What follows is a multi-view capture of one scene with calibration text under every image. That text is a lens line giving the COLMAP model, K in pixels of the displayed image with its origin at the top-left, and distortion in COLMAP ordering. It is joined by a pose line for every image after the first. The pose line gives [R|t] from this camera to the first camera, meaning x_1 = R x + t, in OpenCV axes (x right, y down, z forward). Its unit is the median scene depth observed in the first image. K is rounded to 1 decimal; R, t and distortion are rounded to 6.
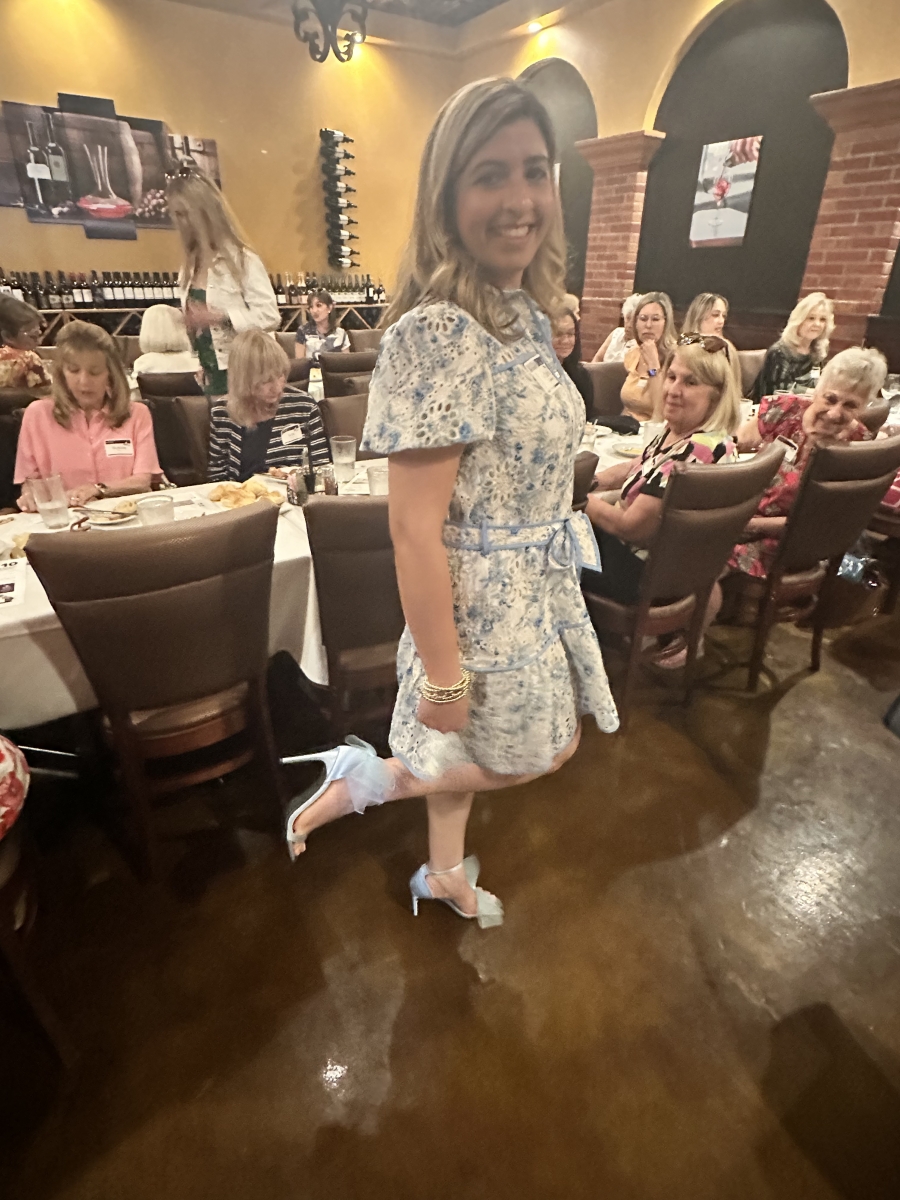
lens RADIAL K [[644.7, 0, 446.2], [0, 644.7, 591.6], [0, 0, 1]] dist [0.003132, 0.000284]
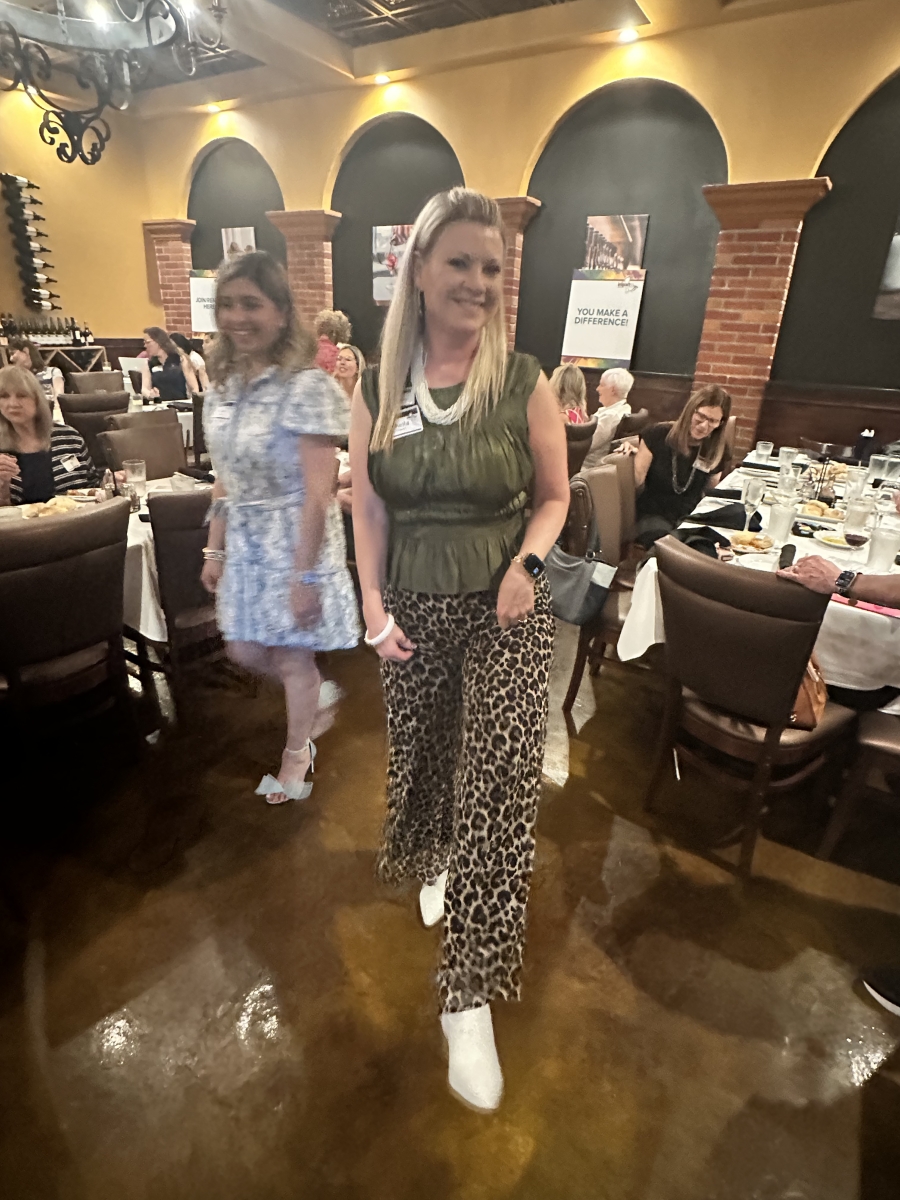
lens RADIAL K [[638.0, 0, 445.2], [0, 638.0, 598.7], [0, 0, 1]] dist [-0.005122, 0.000171]
pose [[0.909287, -0.141031, 0.391545, -0.054607], [0.157420, 0.987482, -0.009896, 0.051380], [-0.385248, 0.070636, 0.920106, -0.128434]]
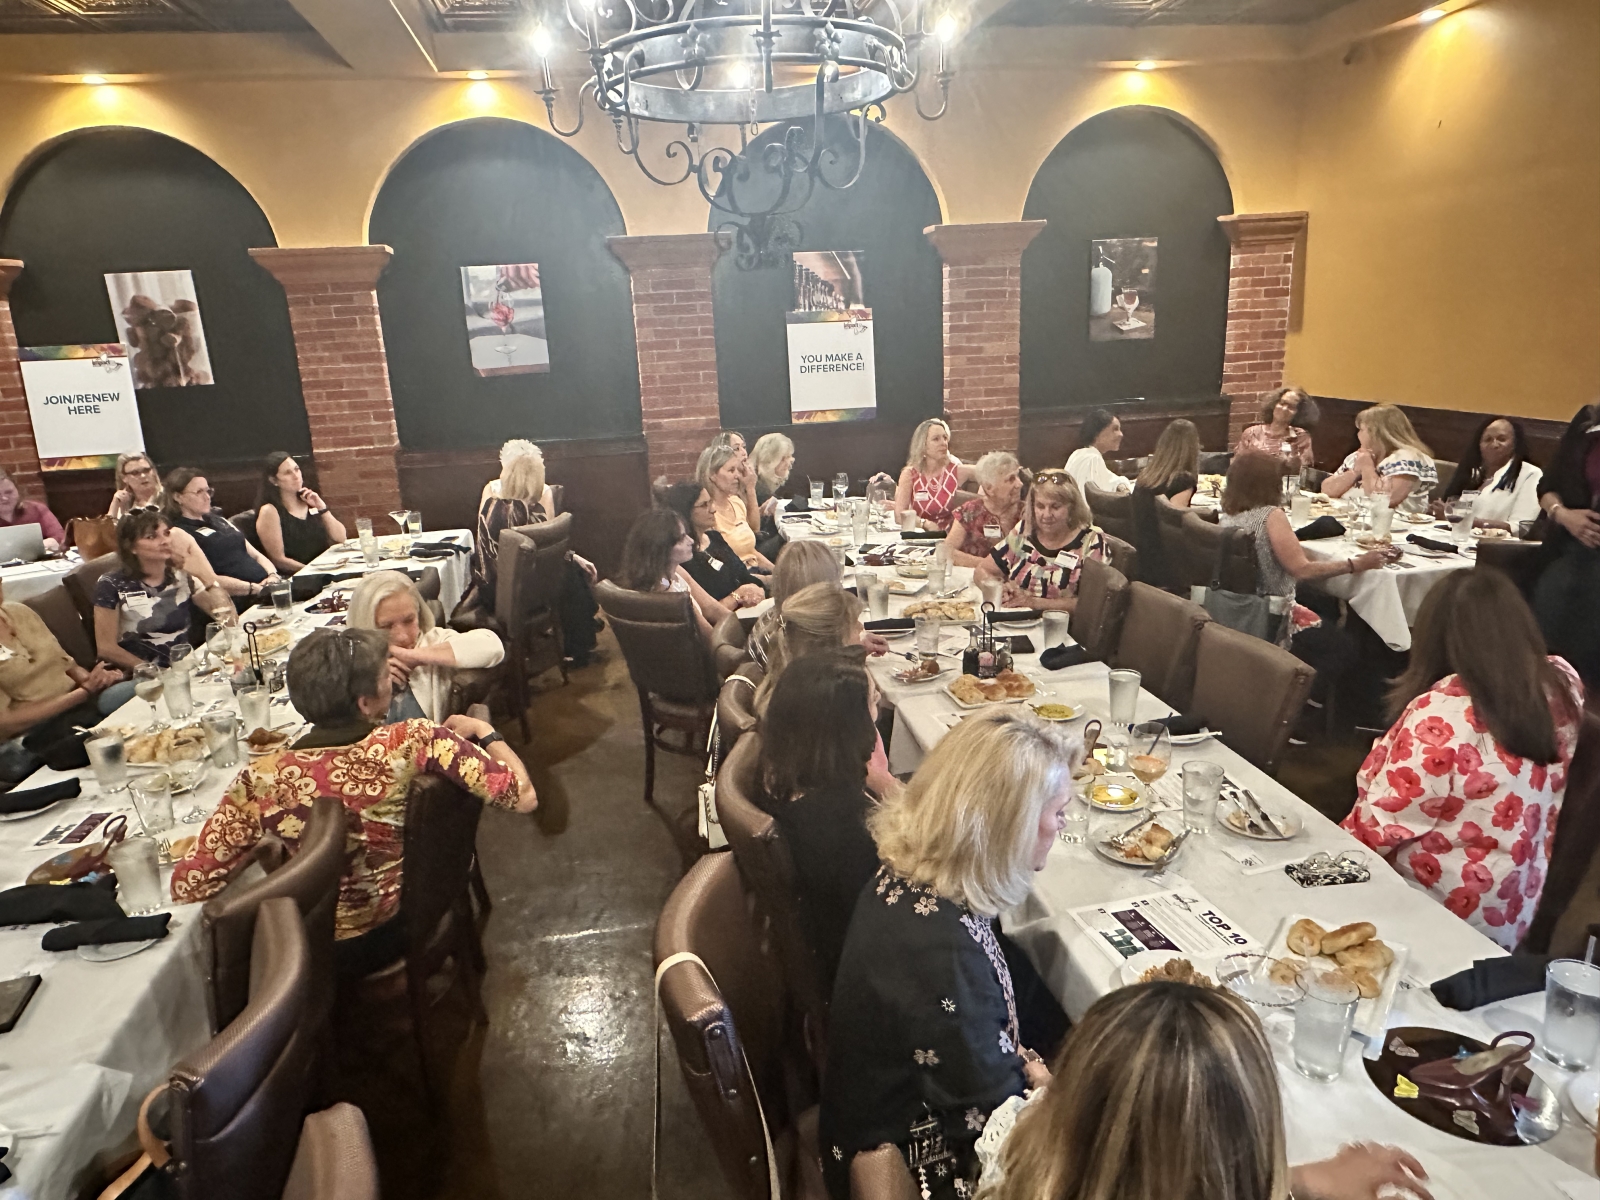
lens RADIAL K [[998.6, 0, 800.0], [0, 998.6, 600.0], [0, 0, 1]] dist [-0.000884, -0.001948]
pose [[0.415788, -0.265250, 0.869921, -0.608993], [0.451714, 0.890429, 0.055601, -0.167728], [-0.789351, 0.369837, 0.490047, 0.167220]]
